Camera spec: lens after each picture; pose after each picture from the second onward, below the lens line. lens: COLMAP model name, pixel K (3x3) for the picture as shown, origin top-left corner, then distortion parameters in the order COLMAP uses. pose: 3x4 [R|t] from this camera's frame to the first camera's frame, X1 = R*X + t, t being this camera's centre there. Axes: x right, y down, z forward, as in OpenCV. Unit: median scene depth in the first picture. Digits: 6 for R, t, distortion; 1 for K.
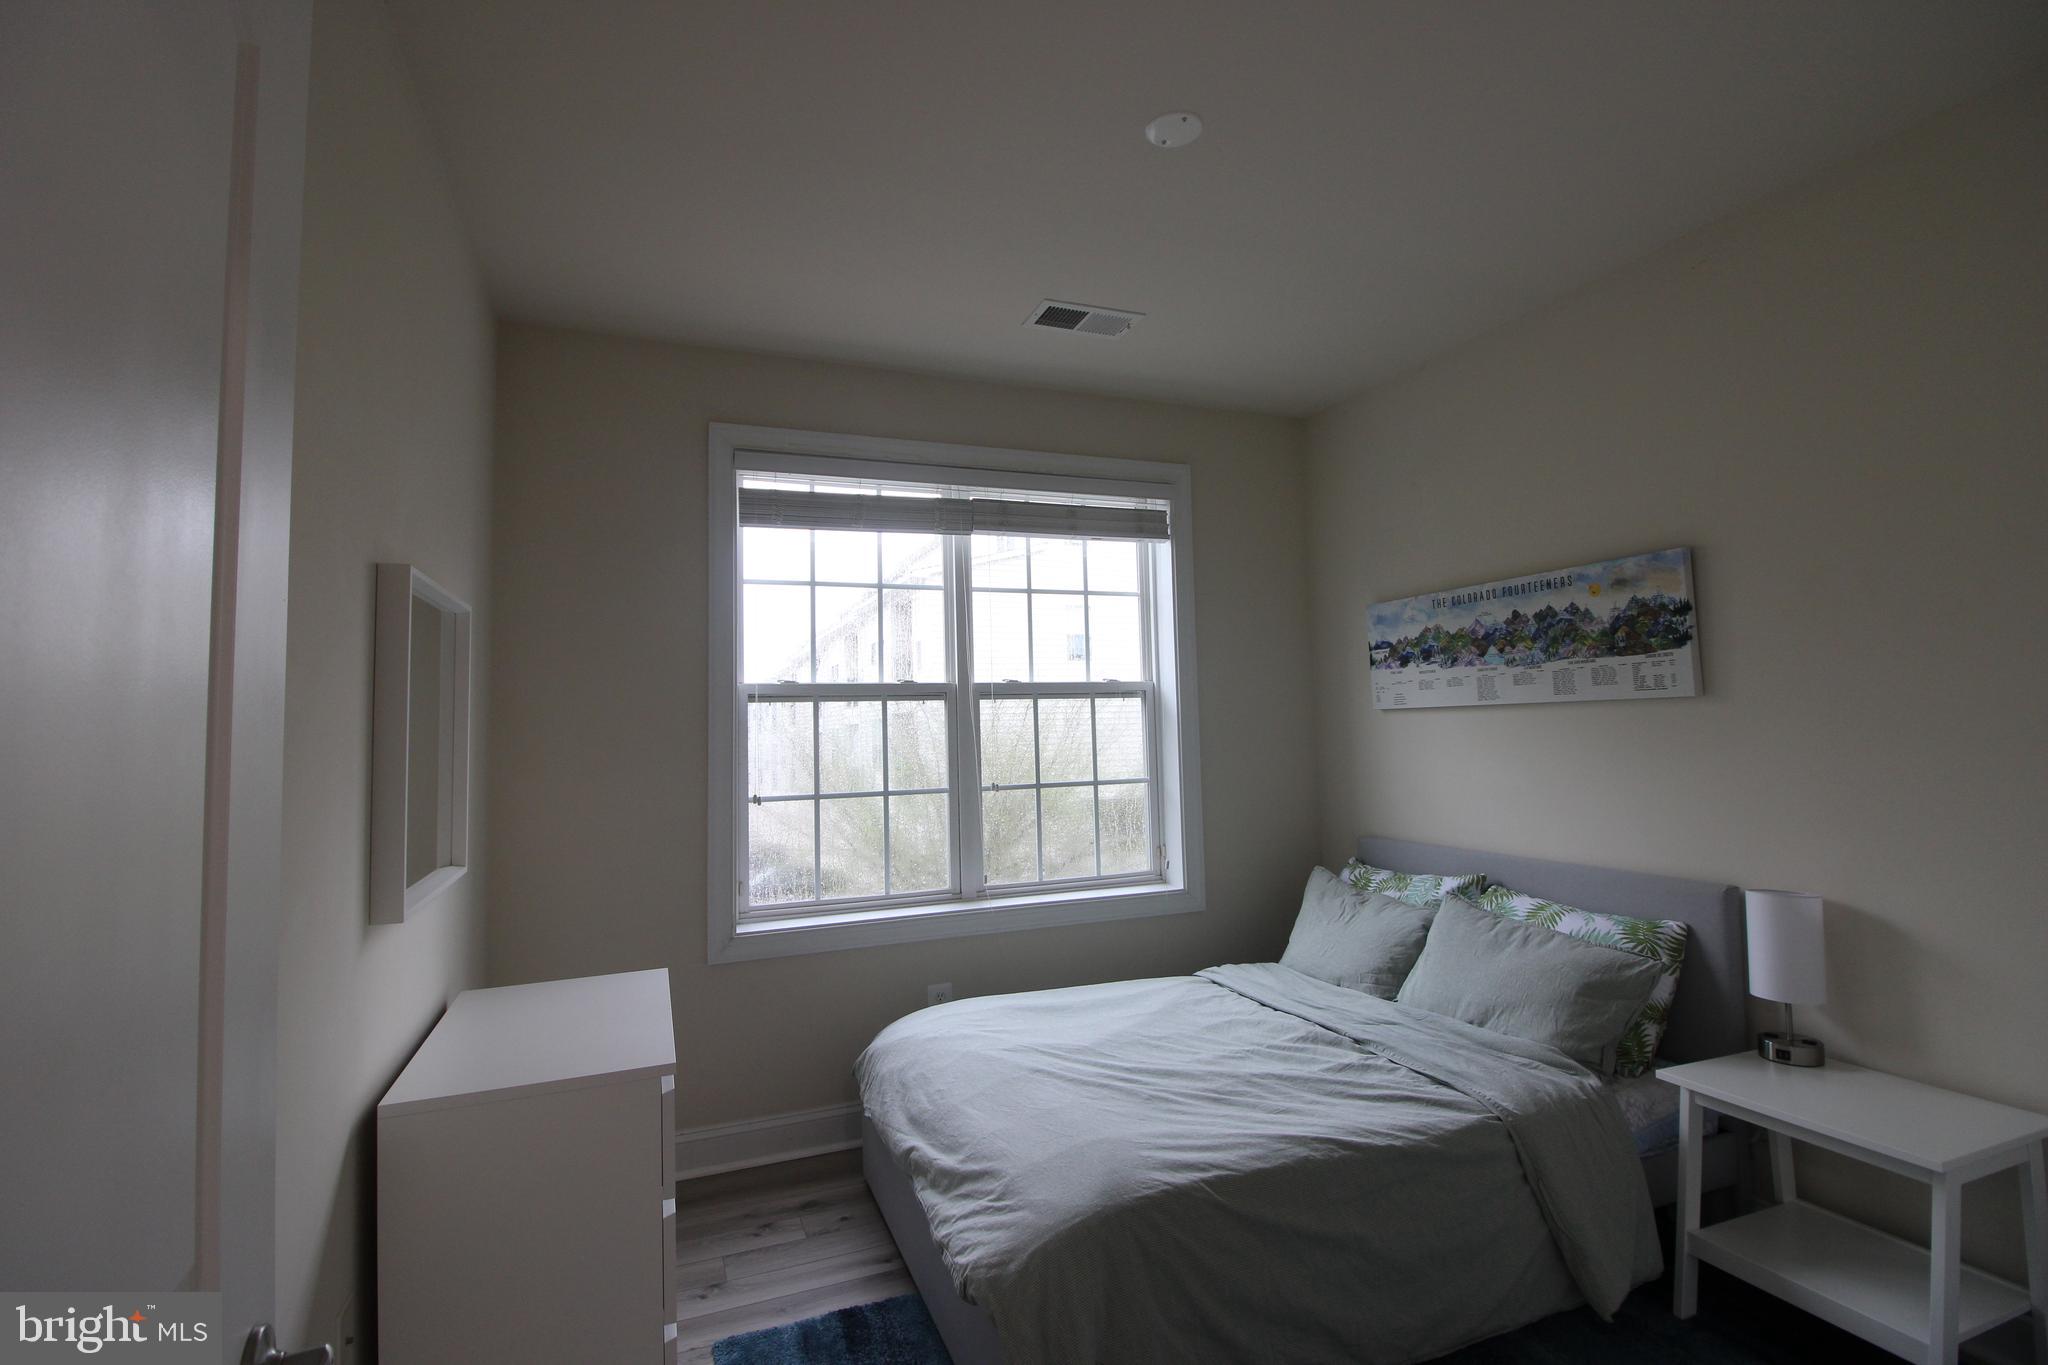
lens RADIAL K [[944.8, 0, 1021.4], [0, 944.8, 676.3], [0, 0, 1]] dist [-0.003812, -0.000759]
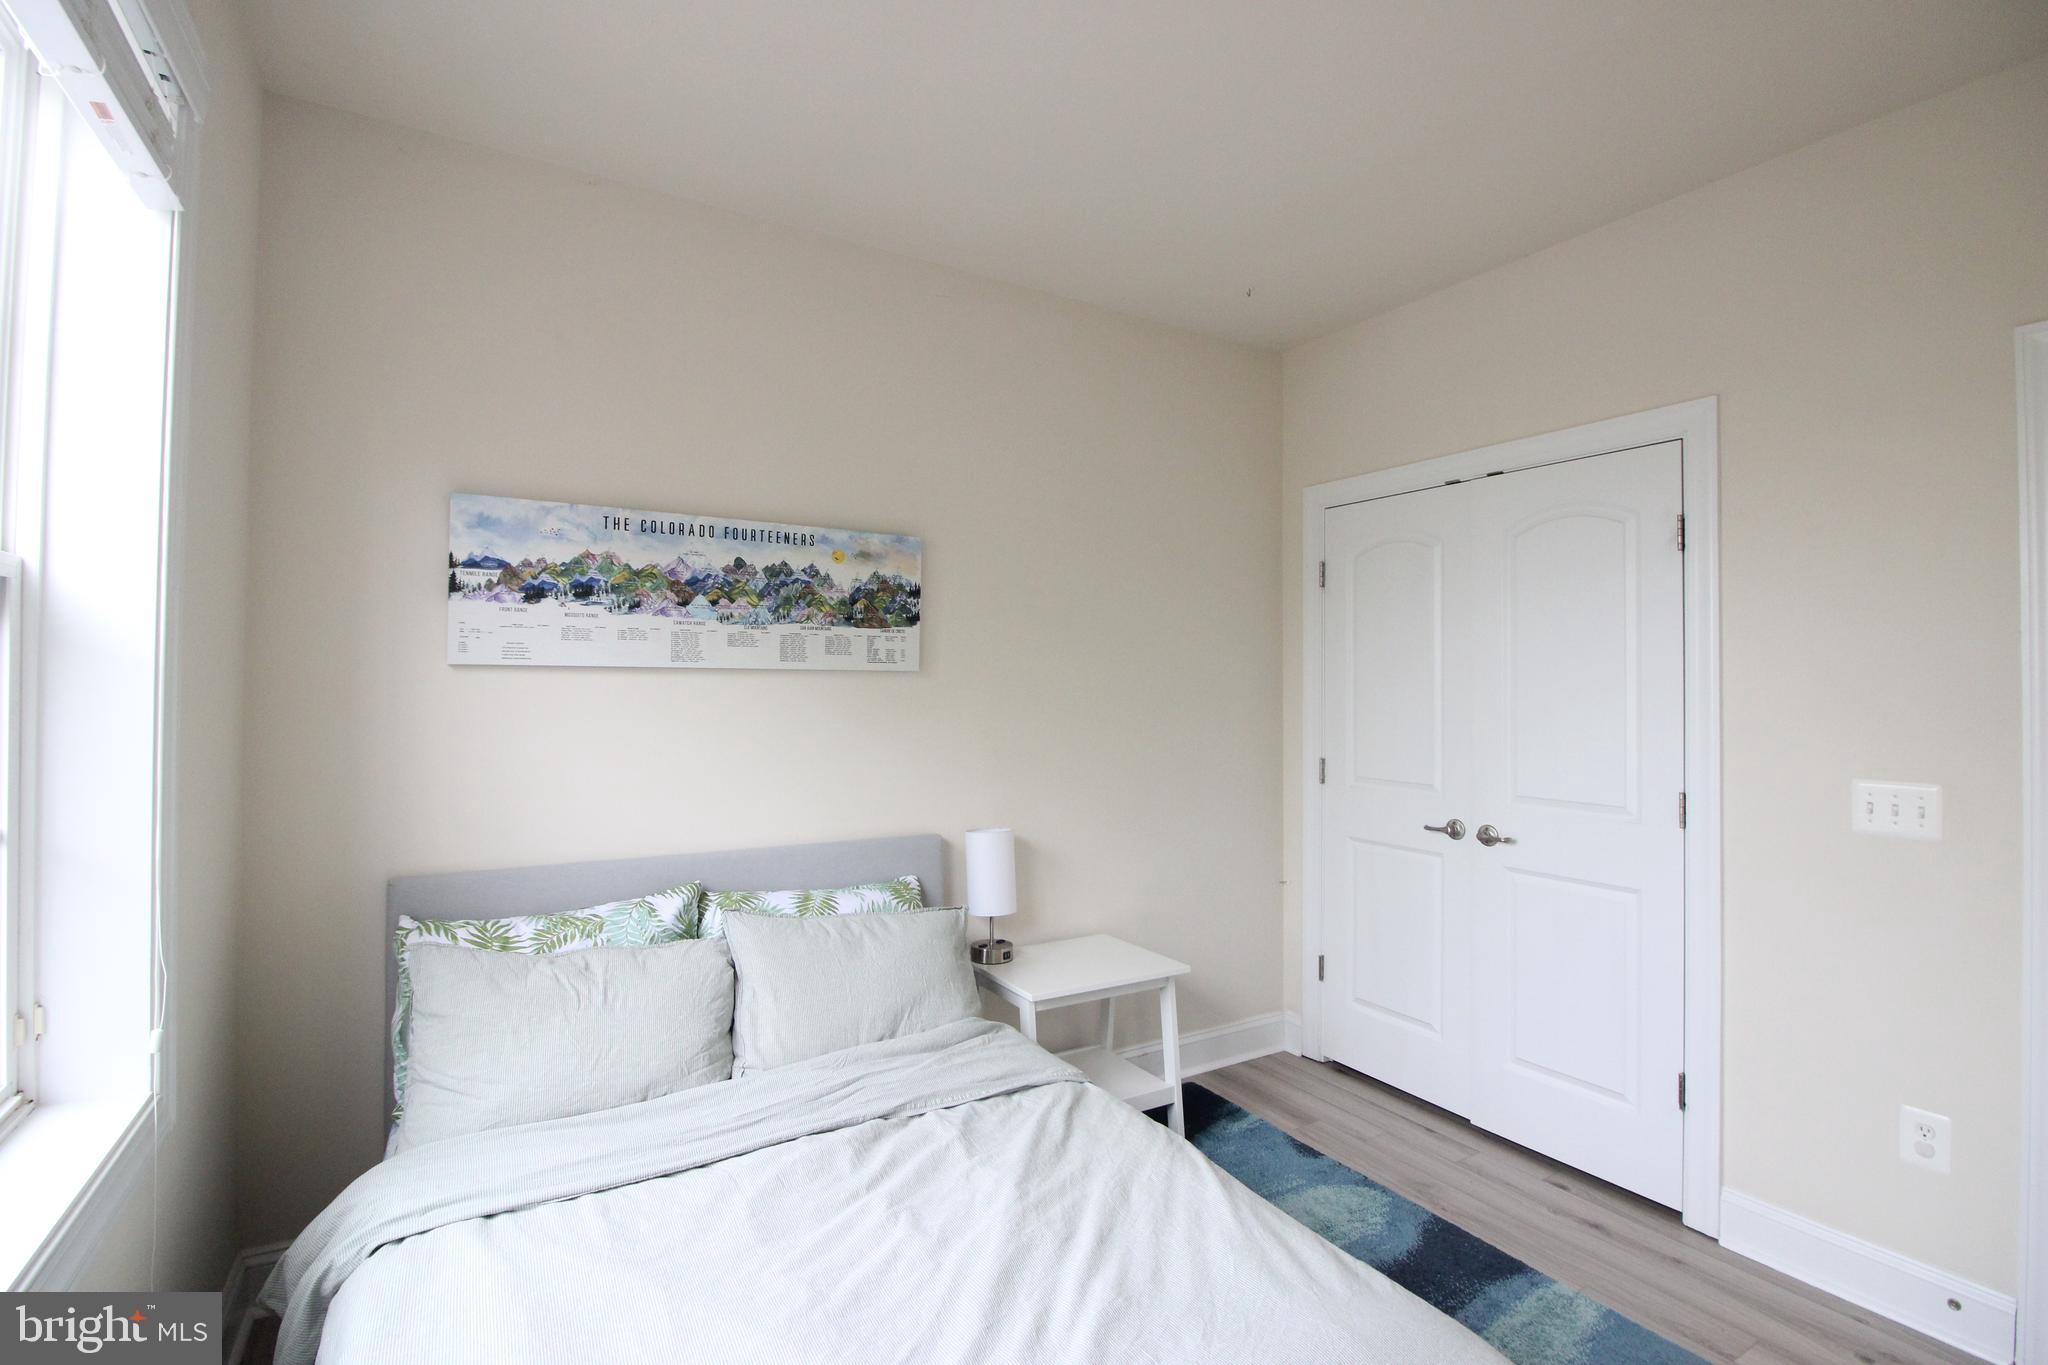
lens RADIAL K [[944.8, 0, 1021.0], [0, 944.8, 678.4], [0, 0, 1]] dist [-0.003812, -0.000759]
pose [[-0.161472, 0.033434, 0.986311, -0.363795], [-0.058863, 0.997320, -0.043444, 0.062573], [-0.985120, -0.065072, -0.159072, 0.931353]]
